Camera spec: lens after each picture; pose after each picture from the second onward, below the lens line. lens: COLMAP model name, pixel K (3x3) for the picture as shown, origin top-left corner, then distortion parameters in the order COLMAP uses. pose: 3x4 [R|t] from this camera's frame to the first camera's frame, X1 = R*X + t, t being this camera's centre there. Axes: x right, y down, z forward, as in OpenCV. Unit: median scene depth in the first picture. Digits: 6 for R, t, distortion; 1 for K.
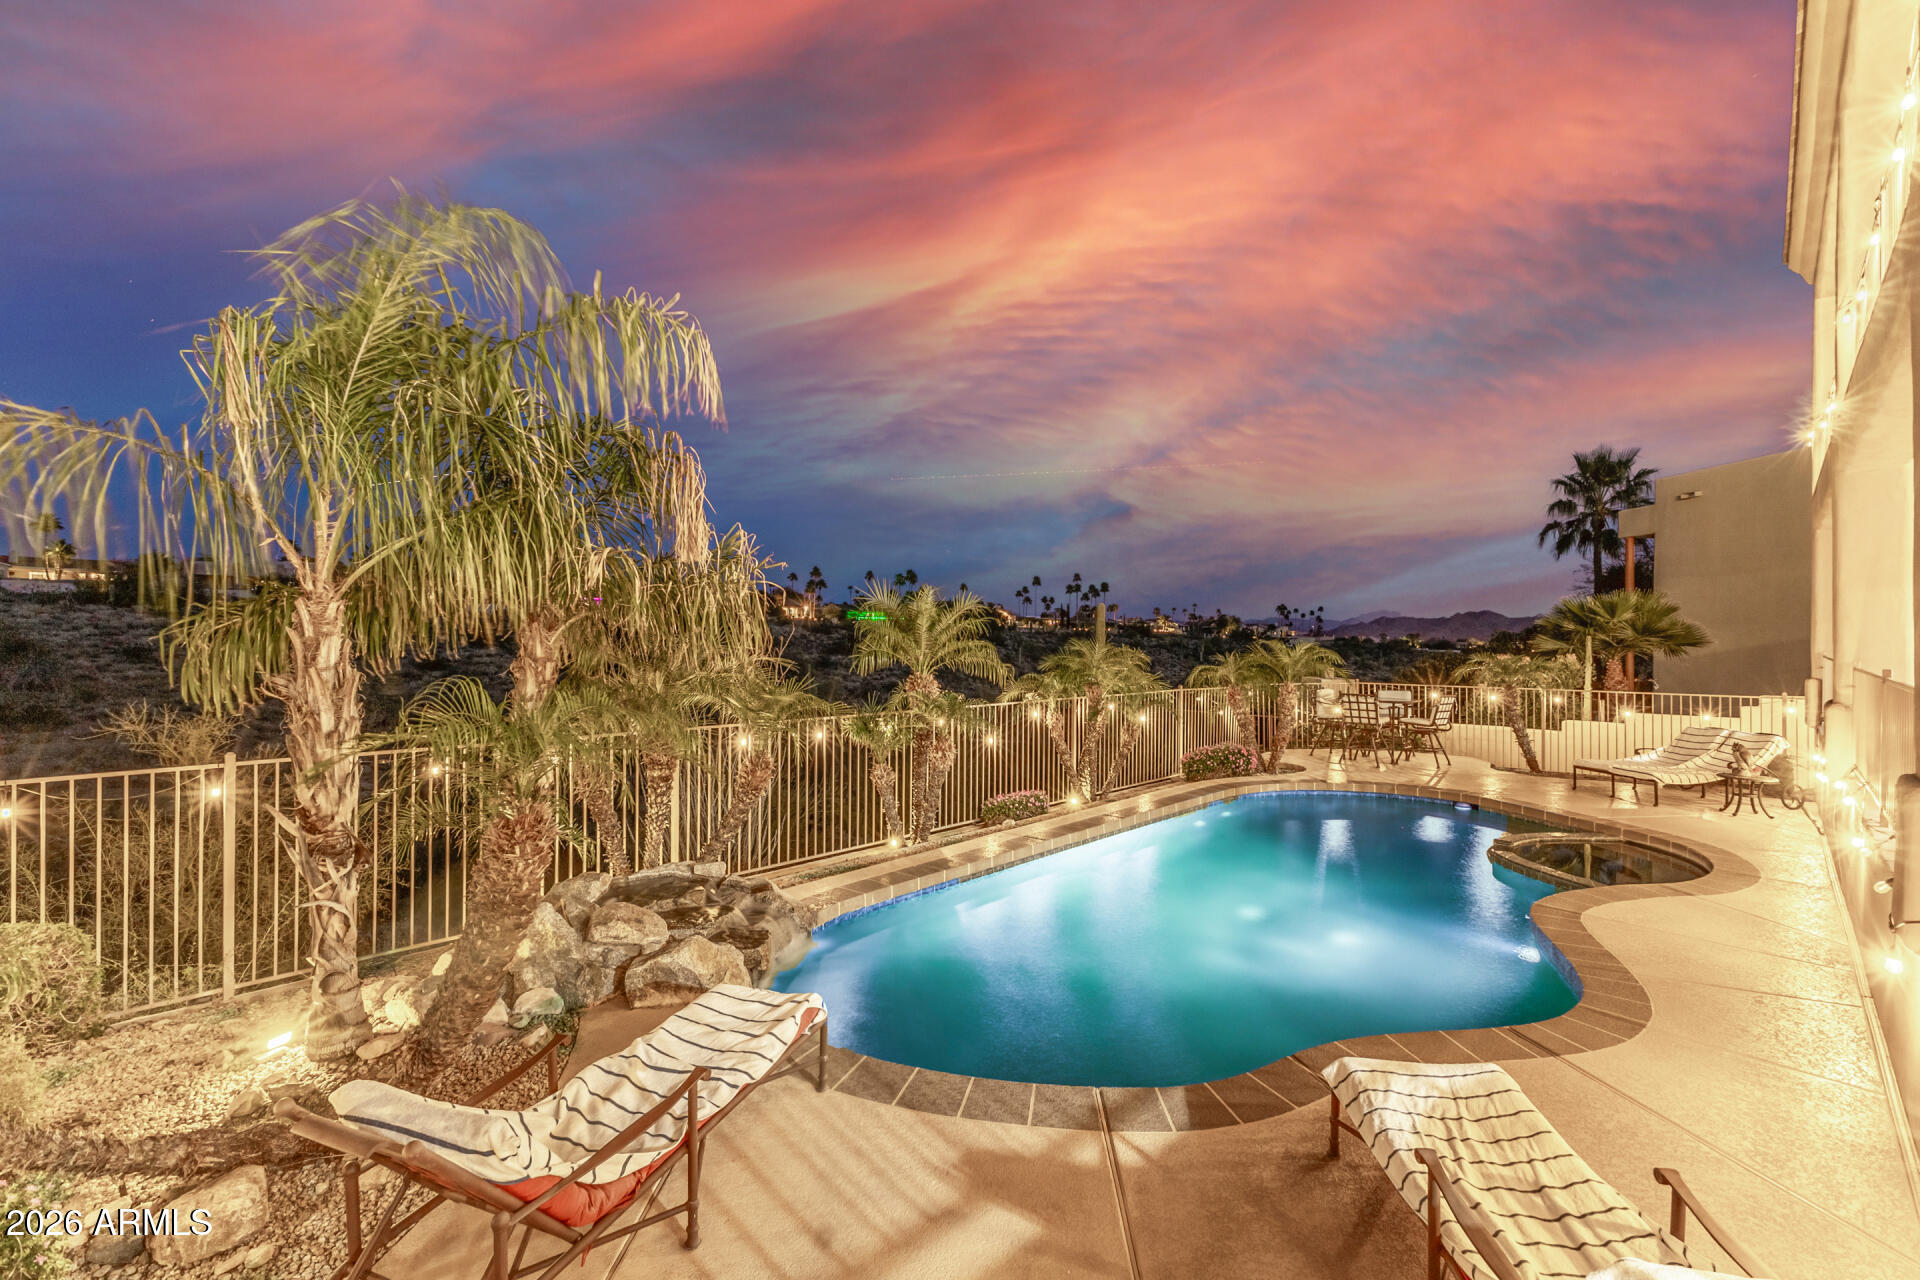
lens RADIAL K [[858.7, 0, 954.8], [0, 858.7, 634.8], [0, 0, 1]] dist [0.012307, -0.004697]
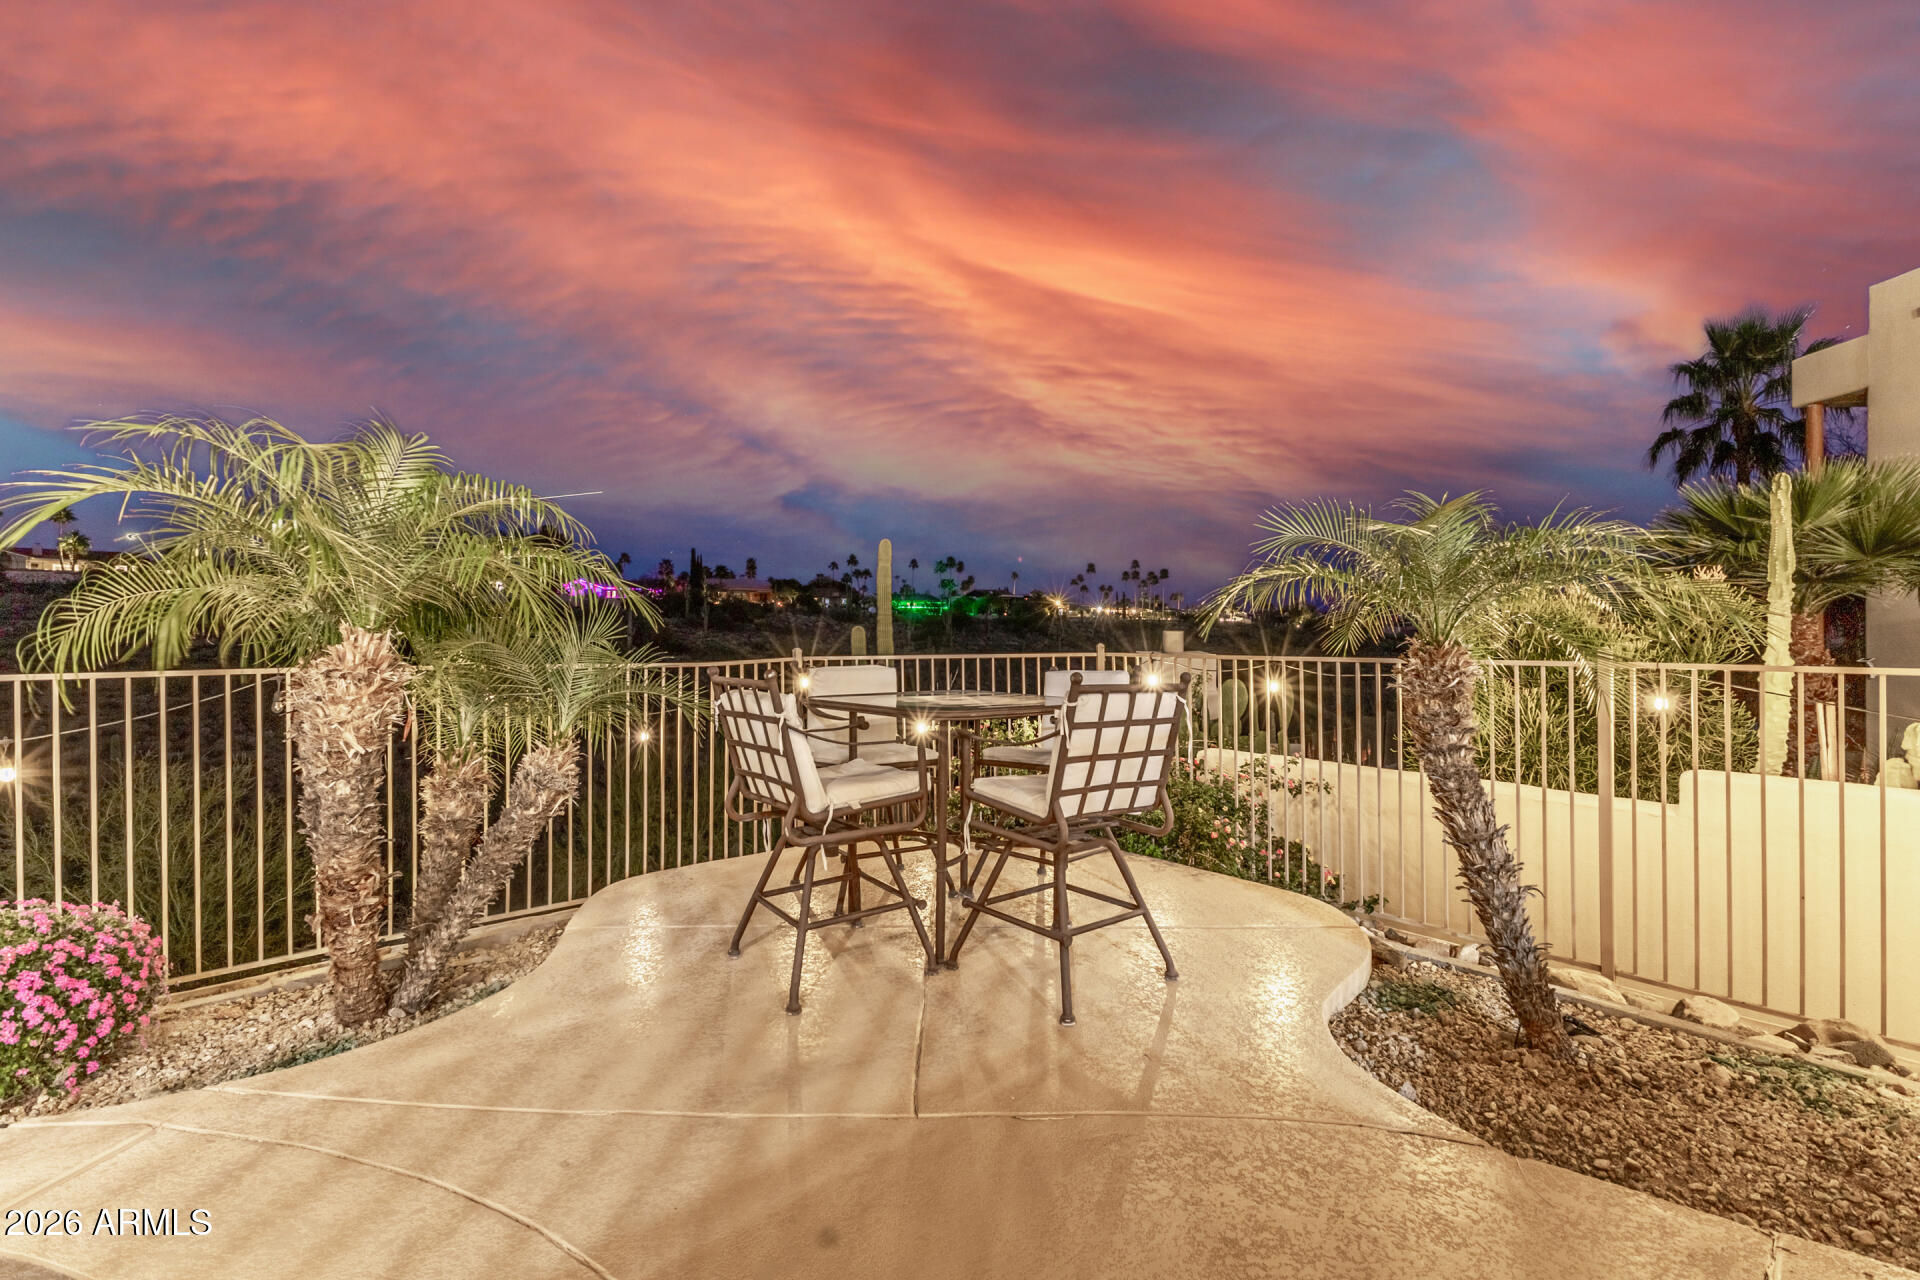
lens RADIAL K [[858.7, 0, 945.0], [0, 858.7, 626.0], [0, 0, 1]] dist [0.012307, -0.004697]
pose [[0.995318, -0.004760, -0.096538, 1.024557], [0.004600, 0.999988, -0.001880, 0.103501], [0.096546, 0.001427, 0.995328, 1.448819]]
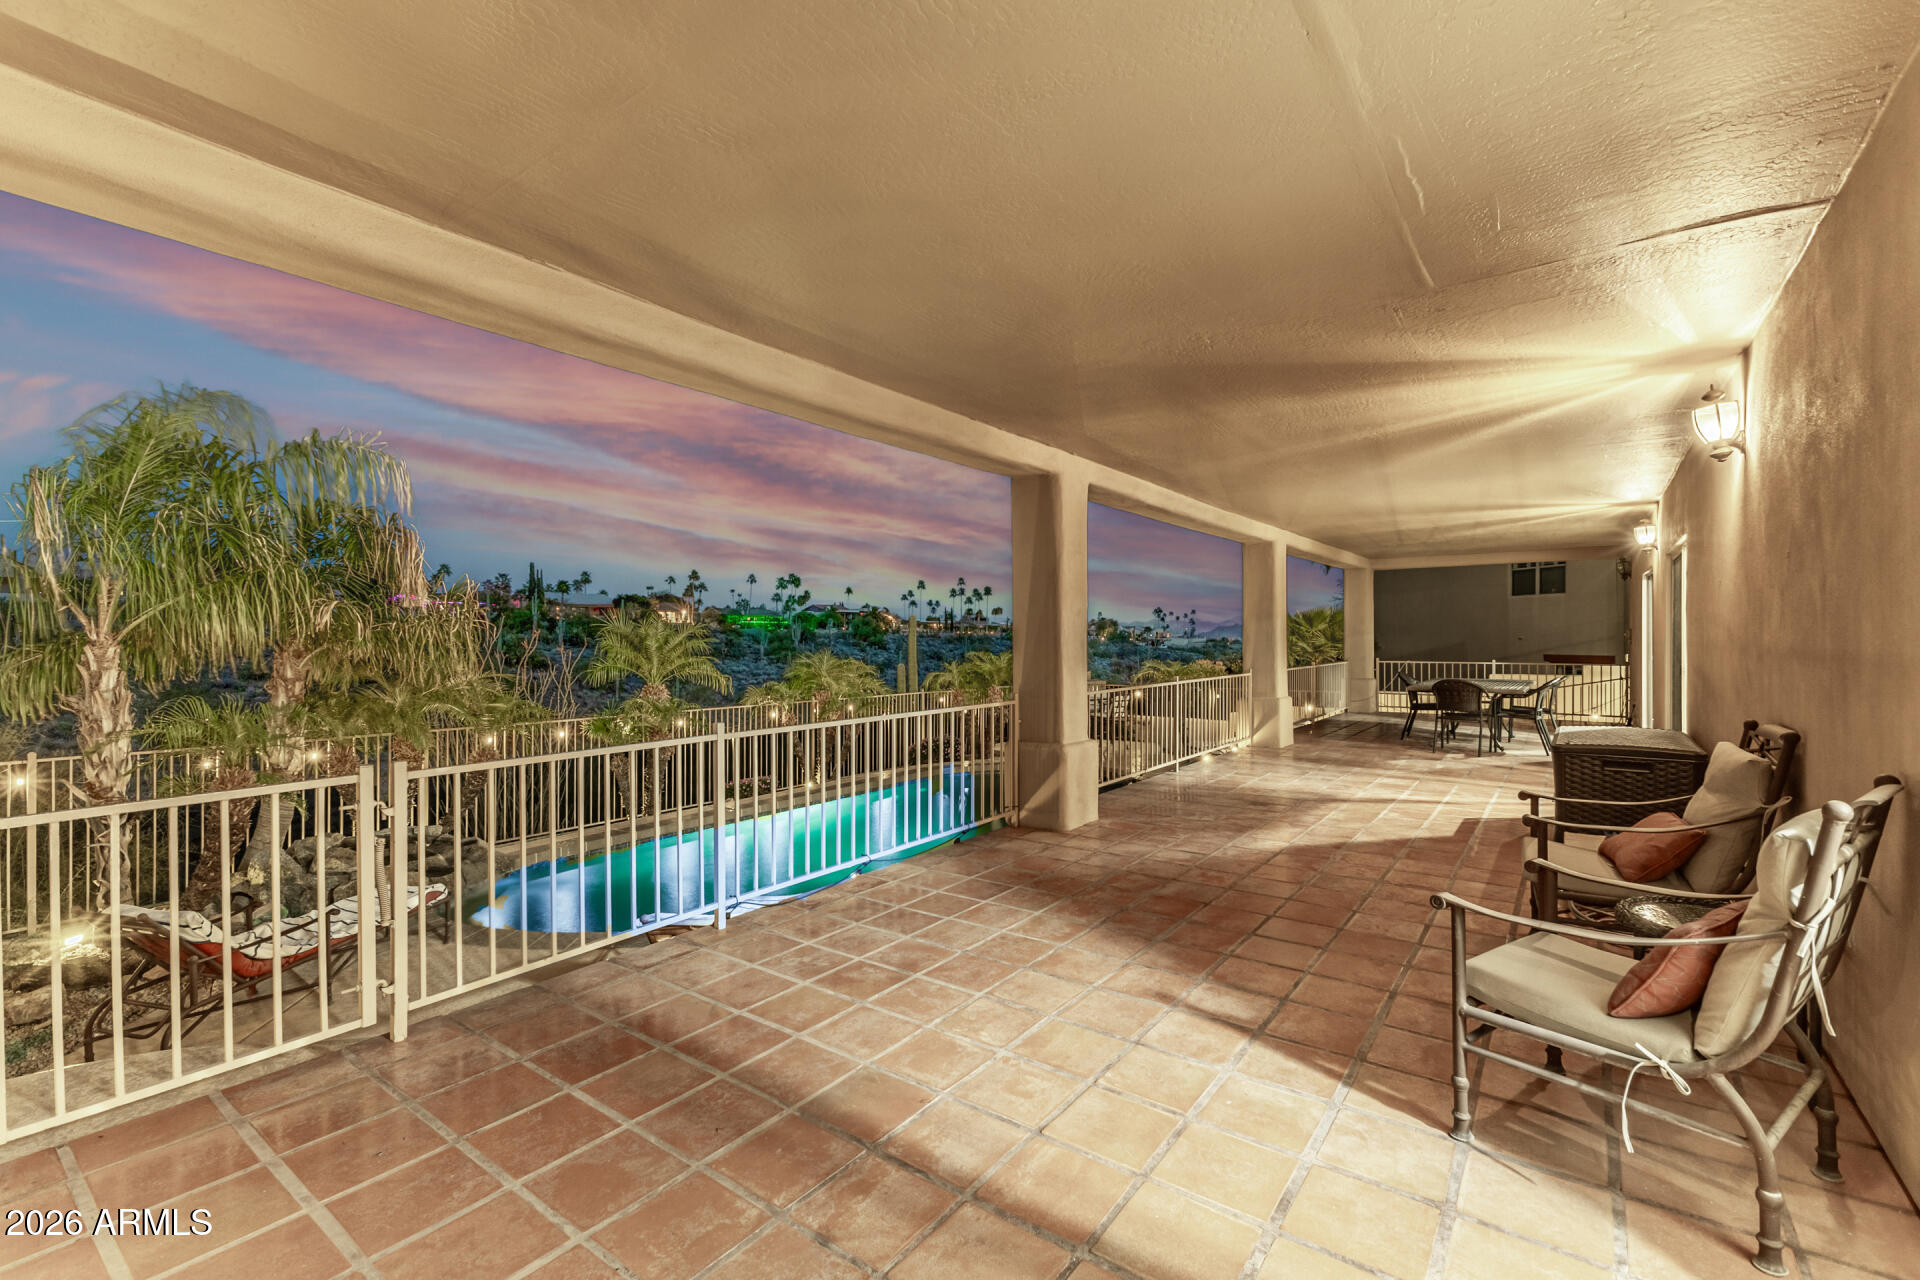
lens RADIAL K [[858.7, 0, 963.2], [0, 858.7, 637.1], [0, 0, 1]] dist [0.012307, -0.004697]
pose [[0.990929, -0.005079, 0.134294, 0.320729], [0.005161, 0.999987, -0.000266, -0.027110], [-0.134291, 0.000956, 0.990941, -0.406508]]
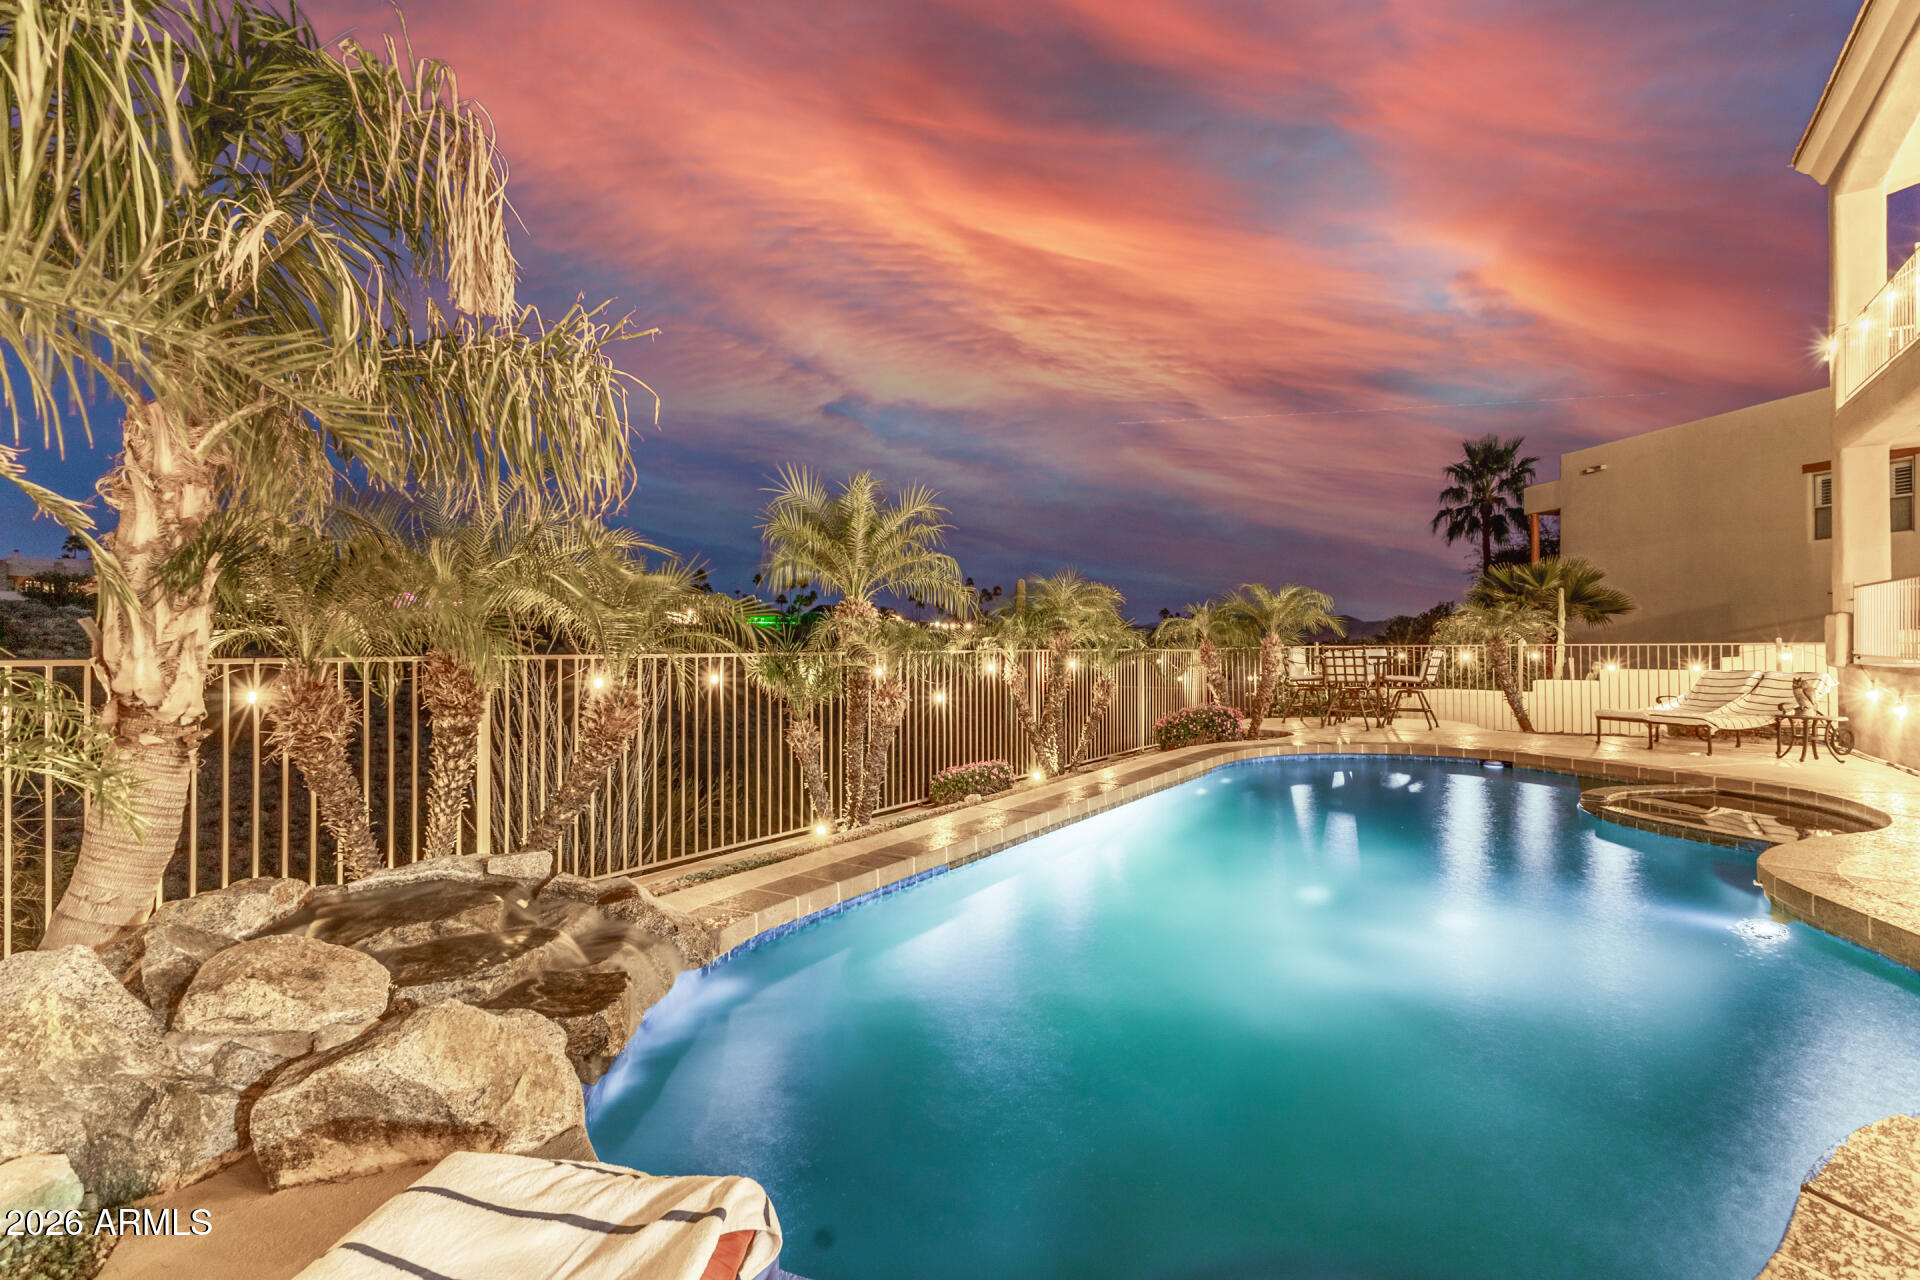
lens RADIAL K [[858.7, 0, 964.0], [0, 858.7, 638.2], [0, 0, 1]] dist [0.012307, -0.004697]
pose [[0.990608, -0.008002, 0.136499, -0.063692], [0.008523, 0.999958, -0.003234, 0.110005], [-0.136468, 0.004367, 0.990635, 0.345122]]
